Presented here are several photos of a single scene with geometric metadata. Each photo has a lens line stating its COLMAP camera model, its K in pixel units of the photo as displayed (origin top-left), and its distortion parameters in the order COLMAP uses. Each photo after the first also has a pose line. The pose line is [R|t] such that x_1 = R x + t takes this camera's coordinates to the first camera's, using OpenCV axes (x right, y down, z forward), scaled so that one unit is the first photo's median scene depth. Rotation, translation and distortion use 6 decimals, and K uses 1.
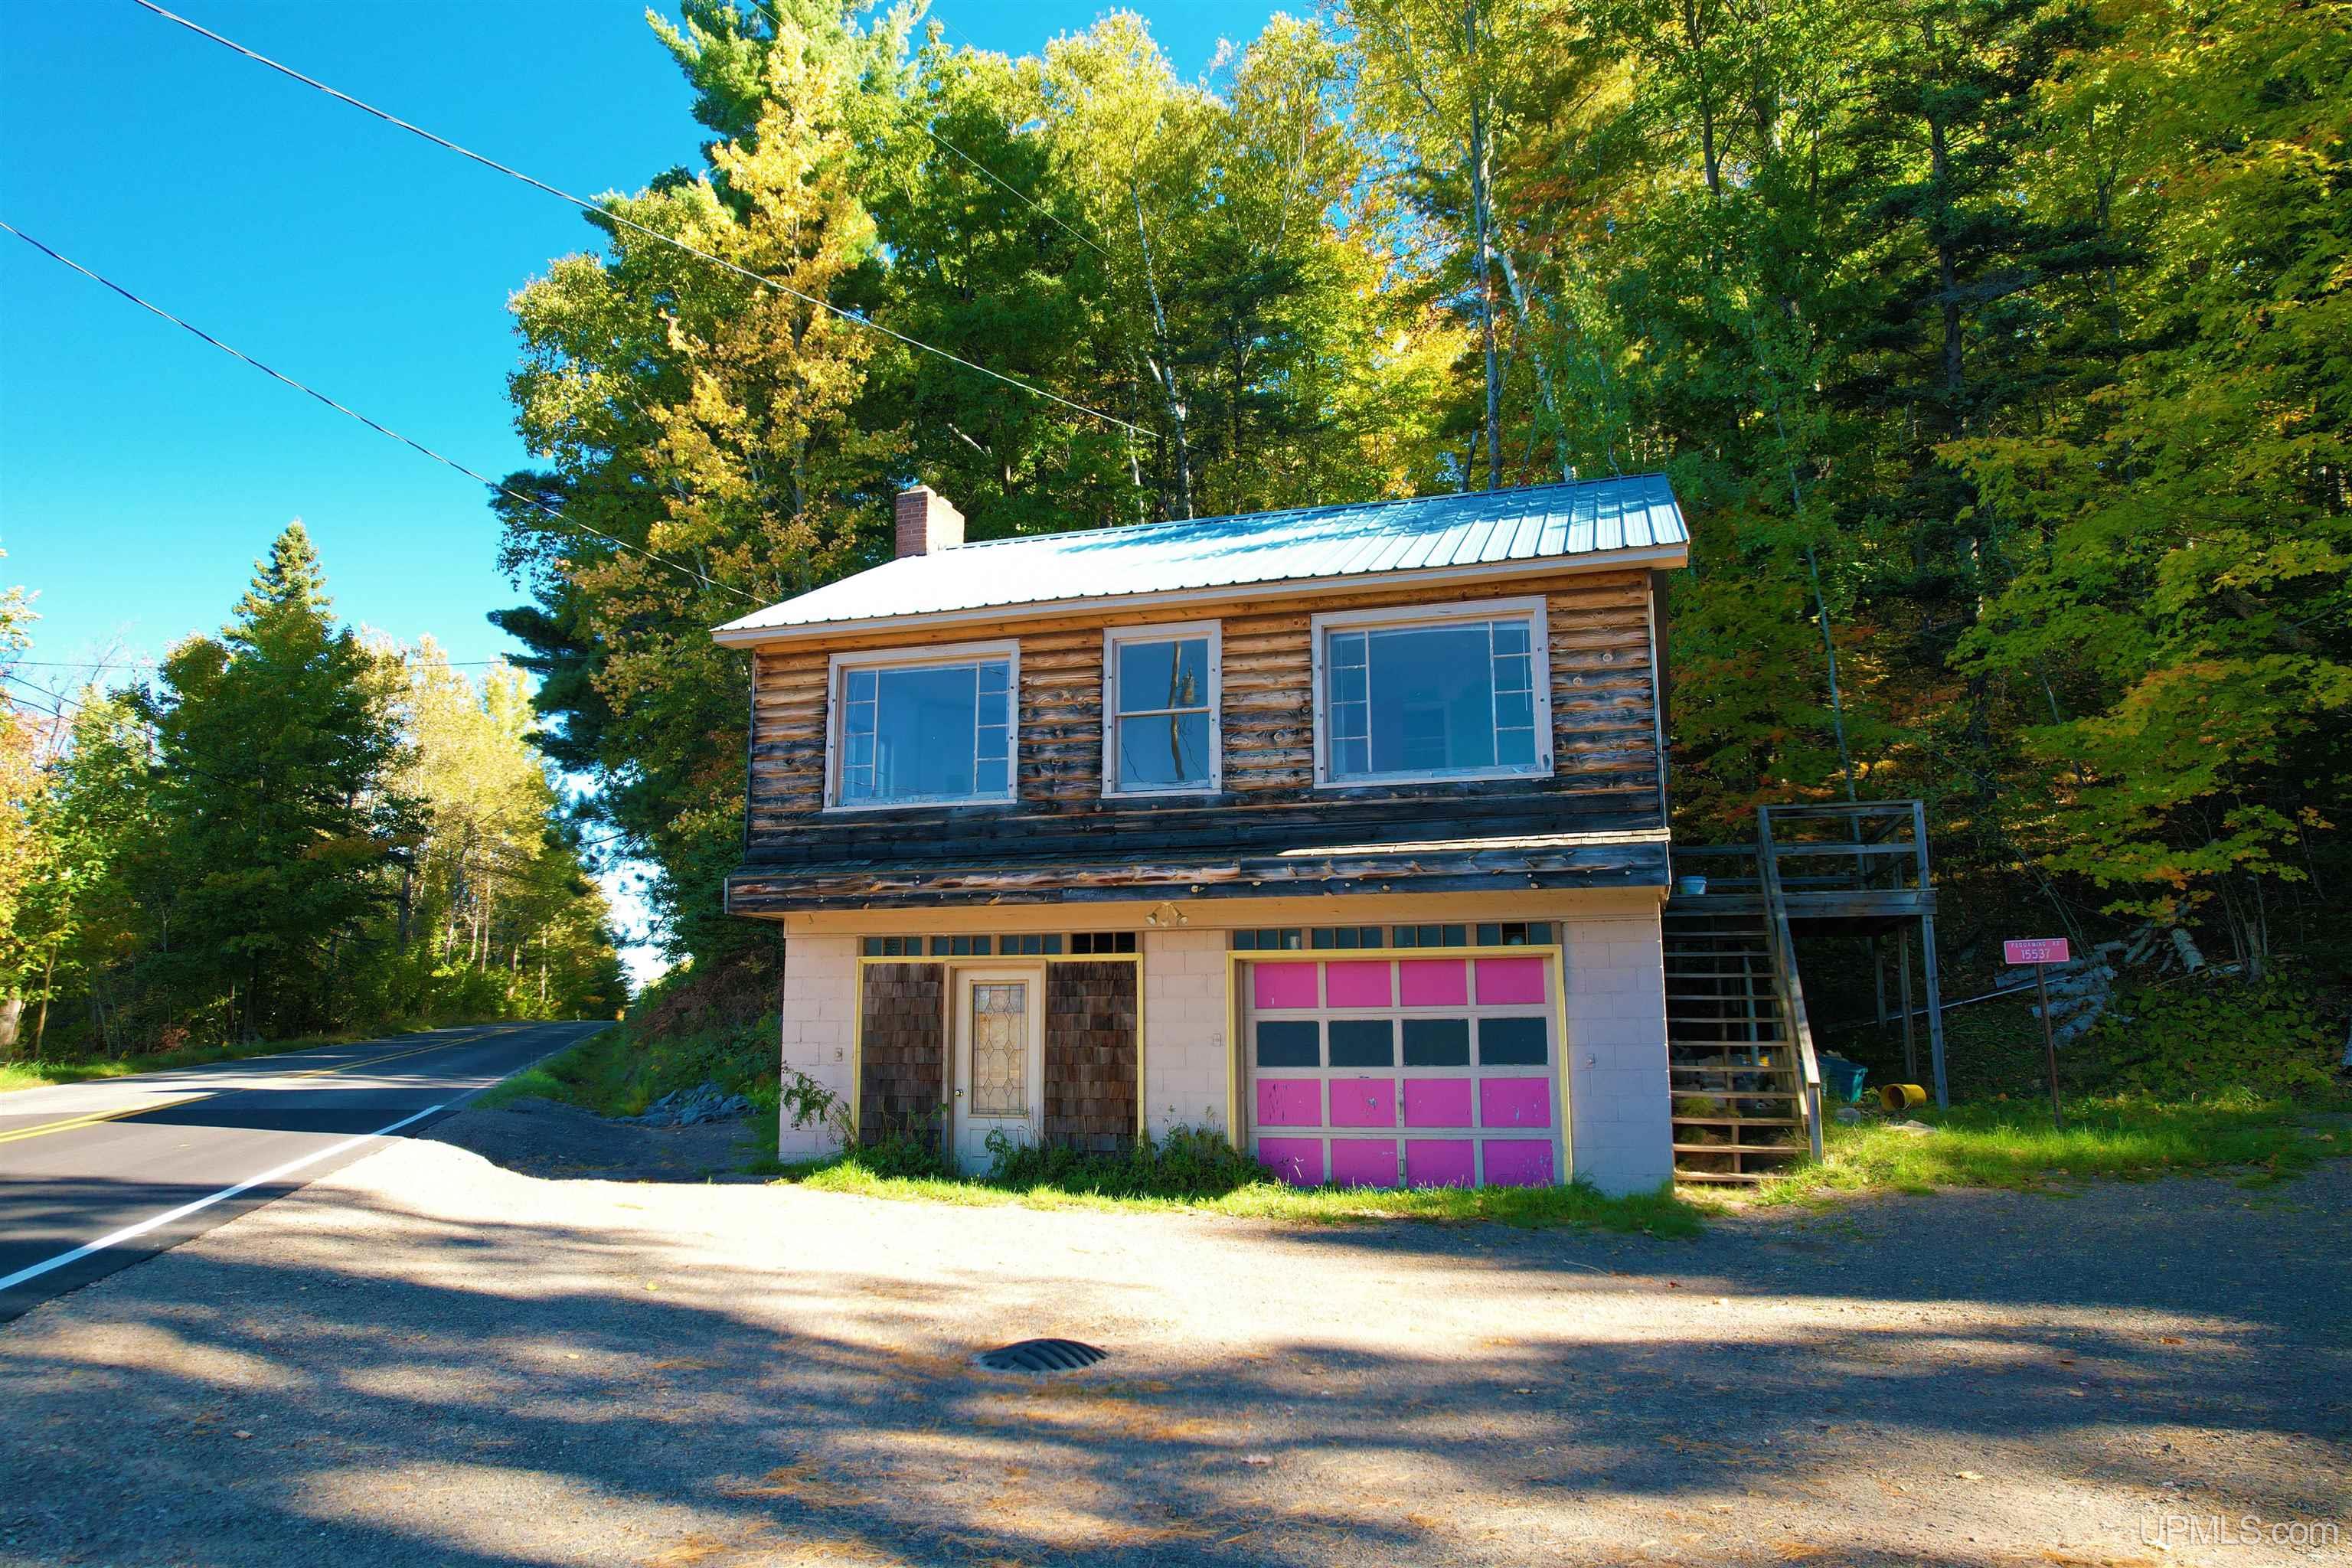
lens RADIAL K [[1468.7, 0, 1177.2], [0, 1468.7, 777.6], [0, 0, 1]] dist [-0.004222, -0.000455]
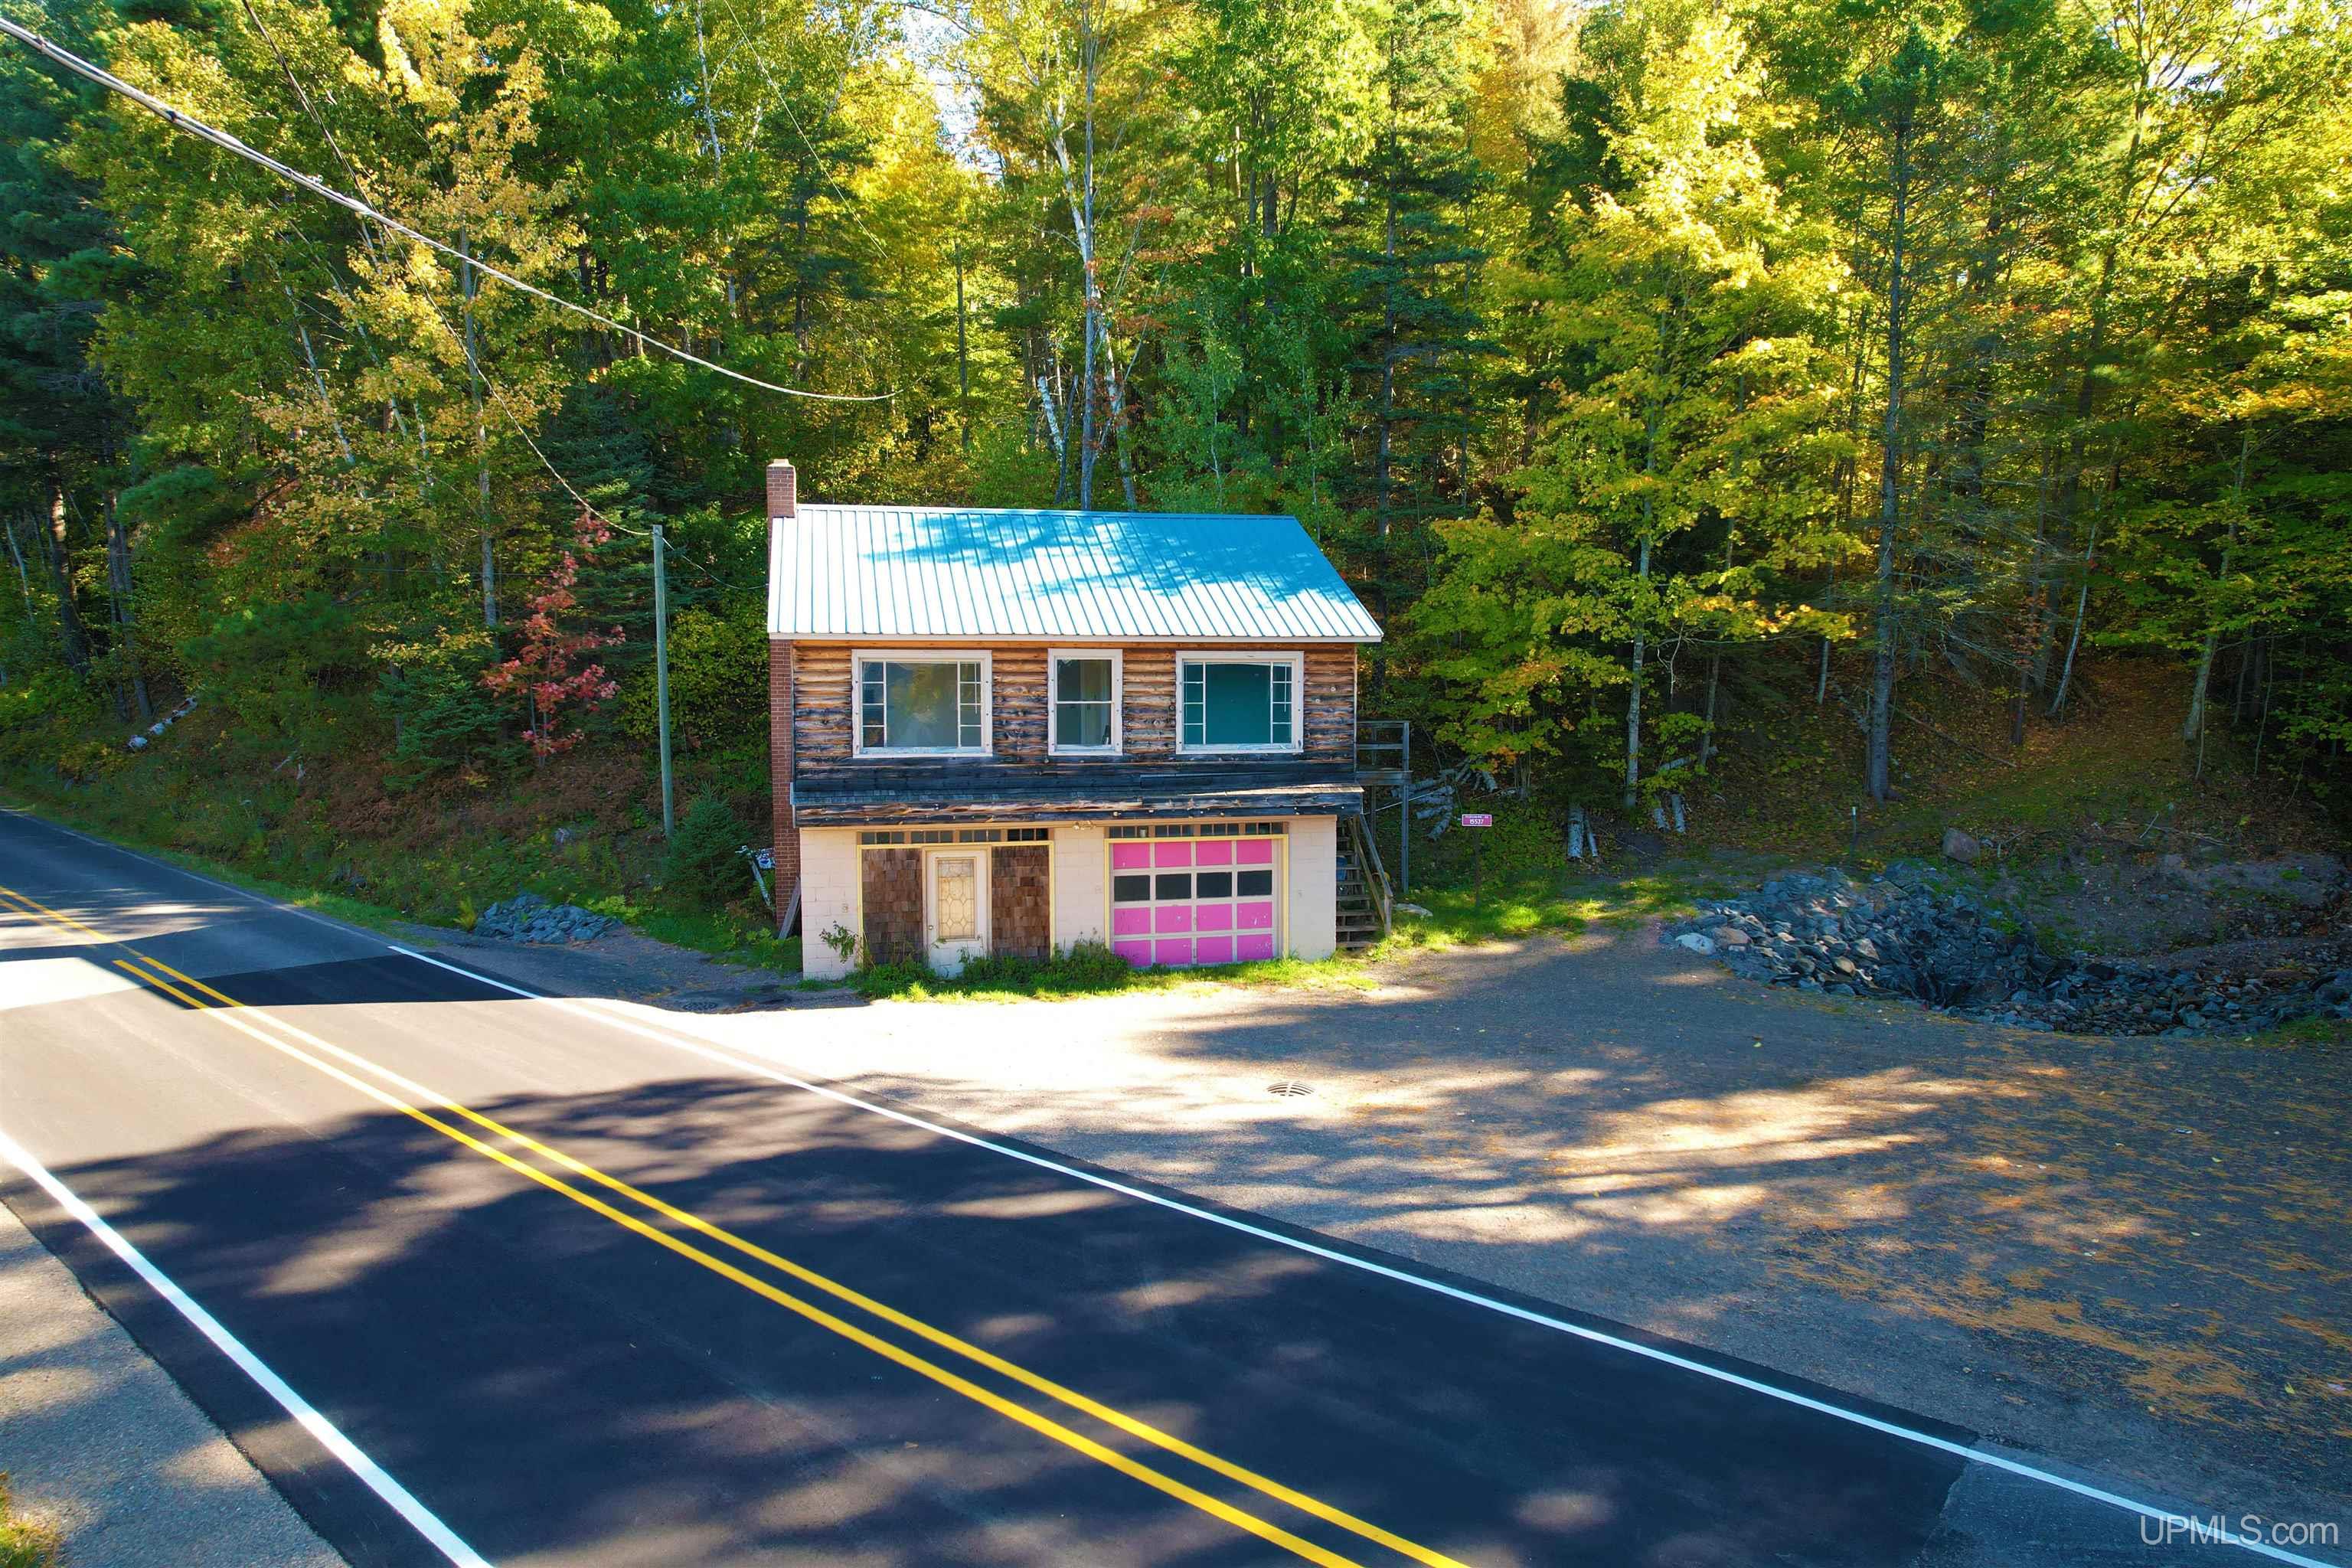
lens RADIAL K [[1468.7, 0, 1176.1], [0, 1468.7, 794.6], [0, 0, 1]] dist [-0.004222, -0.000455]
pose [[0.871701, -0.037240, 0.488622, -0.728357], [-0.081811, 0.972056, 0.220034, -0.315000], [-0.483161, -0.231778, 0.844295, -0.468475]]
